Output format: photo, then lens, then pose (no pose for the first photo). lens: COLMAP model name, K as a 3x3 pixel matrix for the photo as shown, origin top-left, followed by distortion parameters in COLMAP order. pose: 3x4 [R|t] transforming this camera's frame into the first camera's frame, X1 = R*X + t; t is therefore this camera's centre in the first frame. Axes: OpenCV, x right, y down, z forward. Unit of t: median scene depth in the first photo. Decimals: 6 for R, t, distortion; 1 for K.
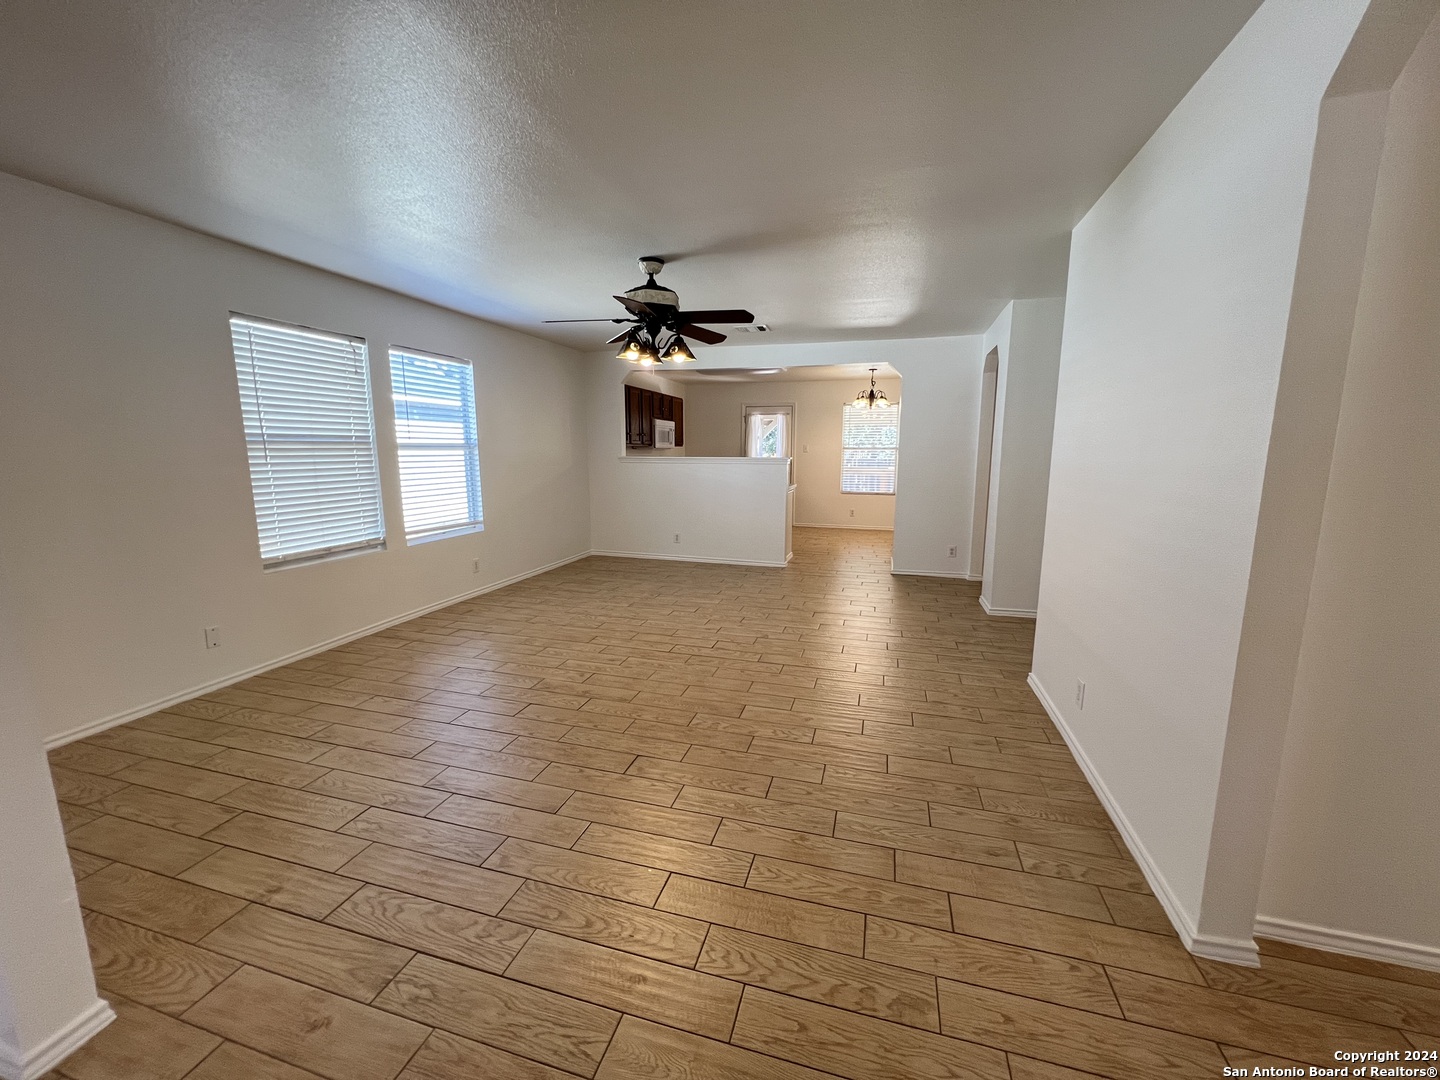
lens RADIAL K [[574.8, 0, 720.0], [0, 574.8, 540.0], [0, 0, 1]] dist [-0.005247, 0.000943]
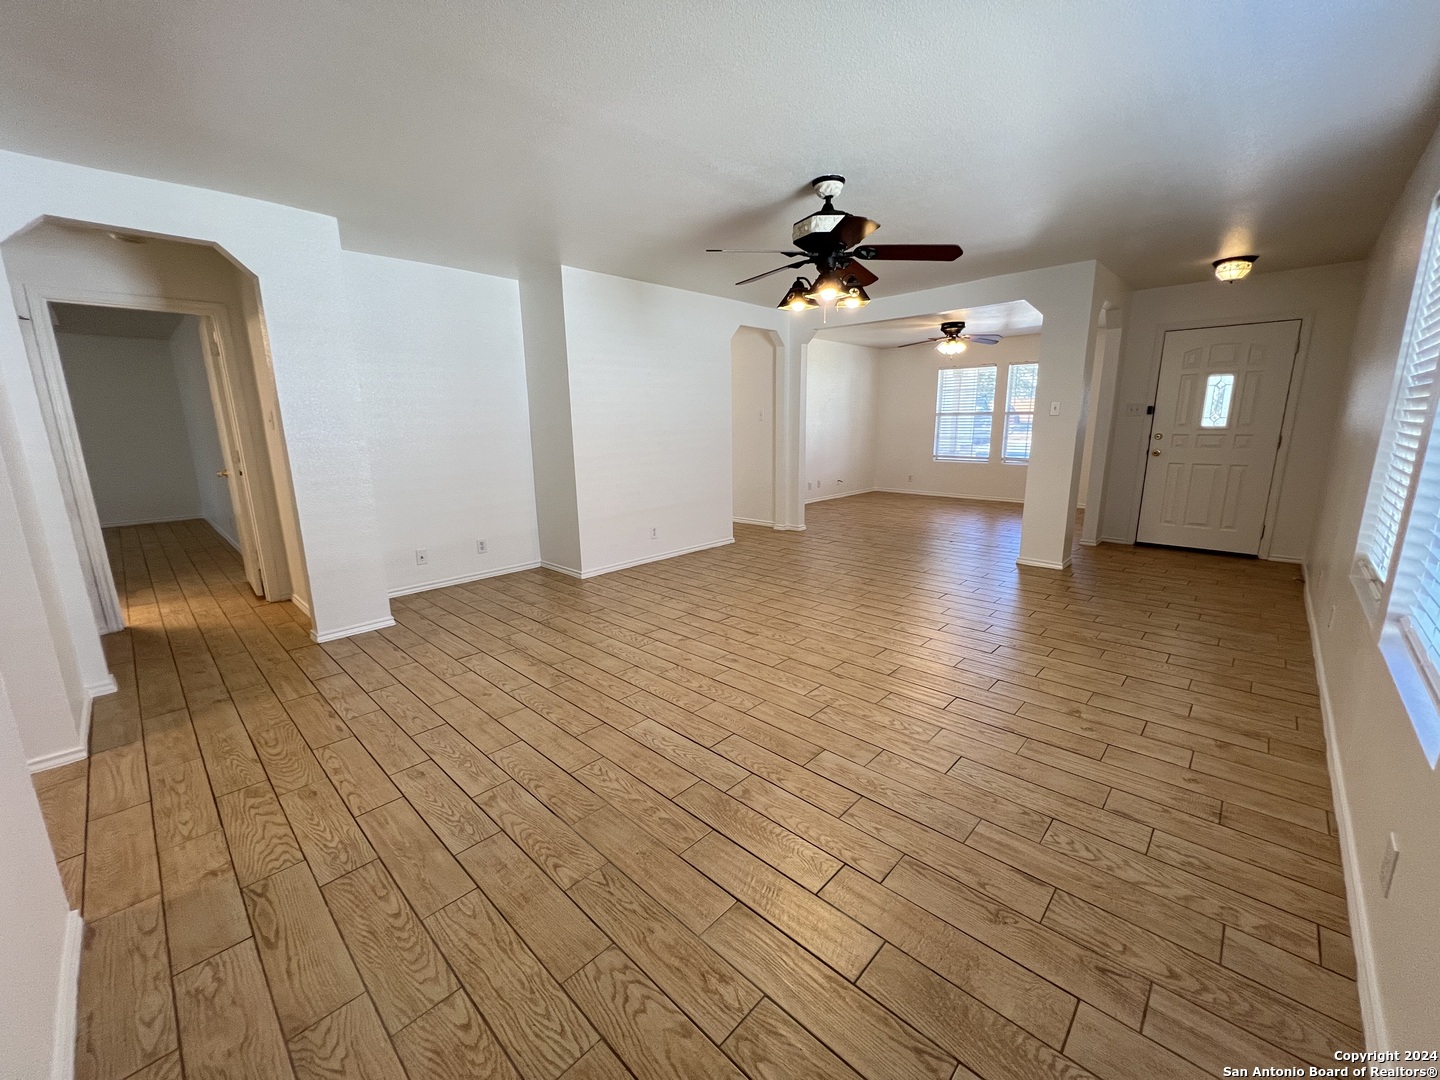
lens RADIAL K [[574.8, 0, 720.0], [0, 574.8, 540.0], [0, 0, 1]] dist [-0.005247, 0.000943]
pose [[-0.887975, -0.083836, 0.452186, -0.444066], [0.085623, 0.935915, 0.341660, -0.331169], [-0.451851, 0.342103, -0.823891, 2.147613]]
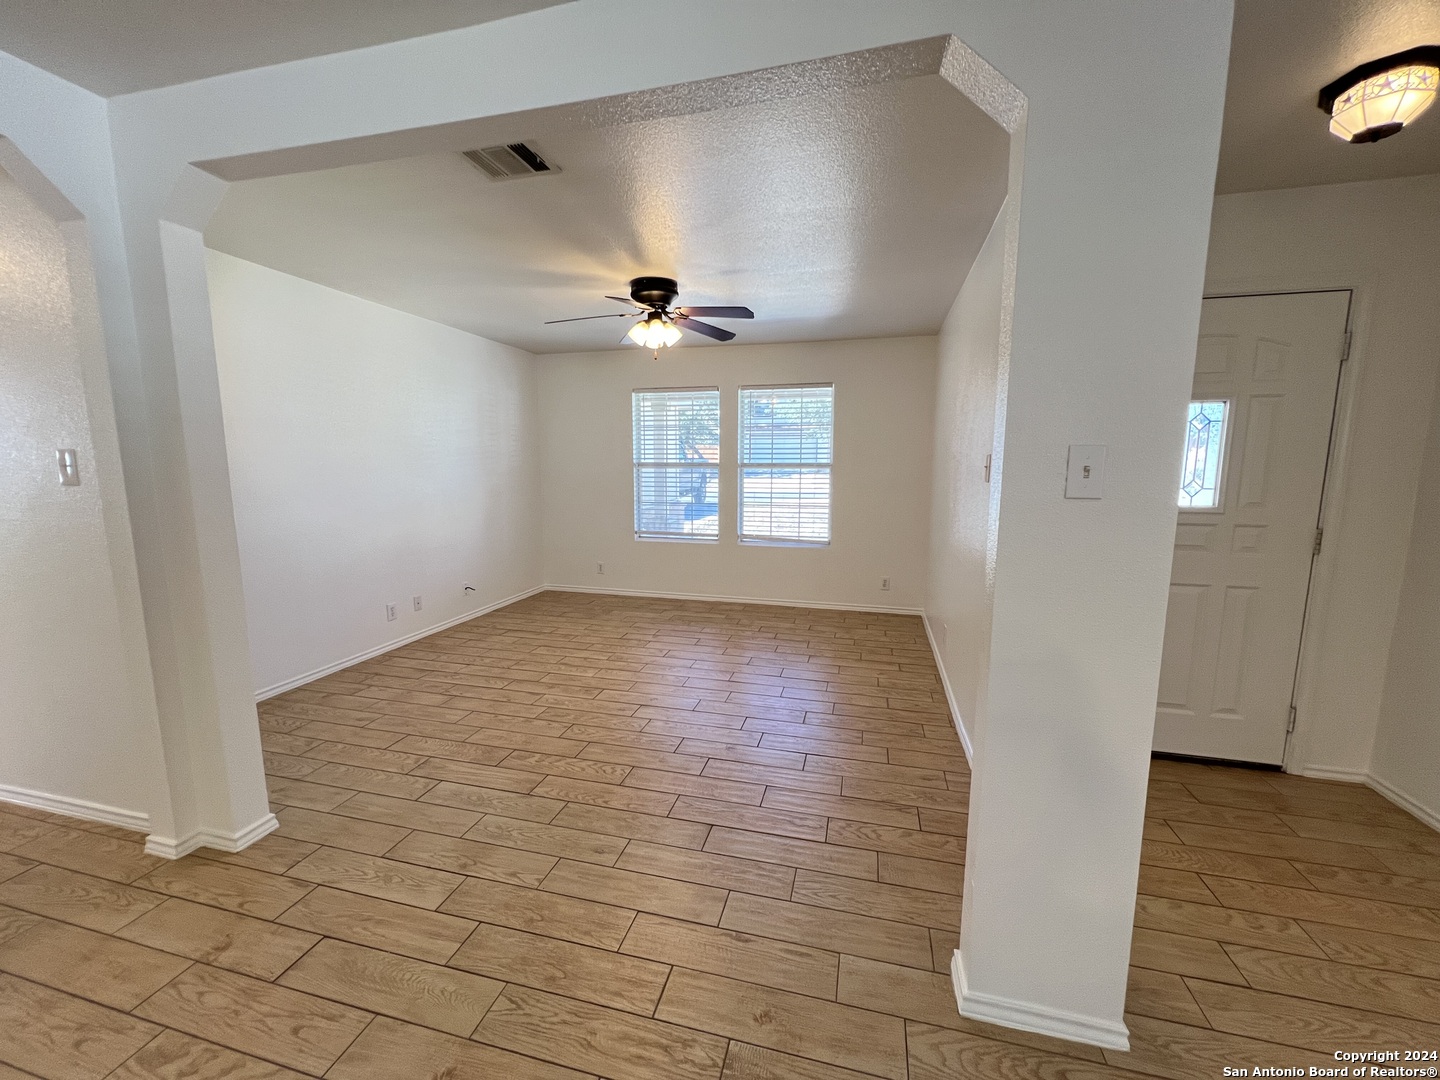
lens RADIAL K [[574.8, 0, 720.0], [0, 574.8, 540.0], [0, 0, 1]] dist [-0.005247, 0.000943]
pose [[-0.999609, 0.000298, -0.027975, -0.258884], [-0.007881, 0.956449, 0.291794, -0.129552], [0.026843, 0.291900, -0.956072, 0.761991]]
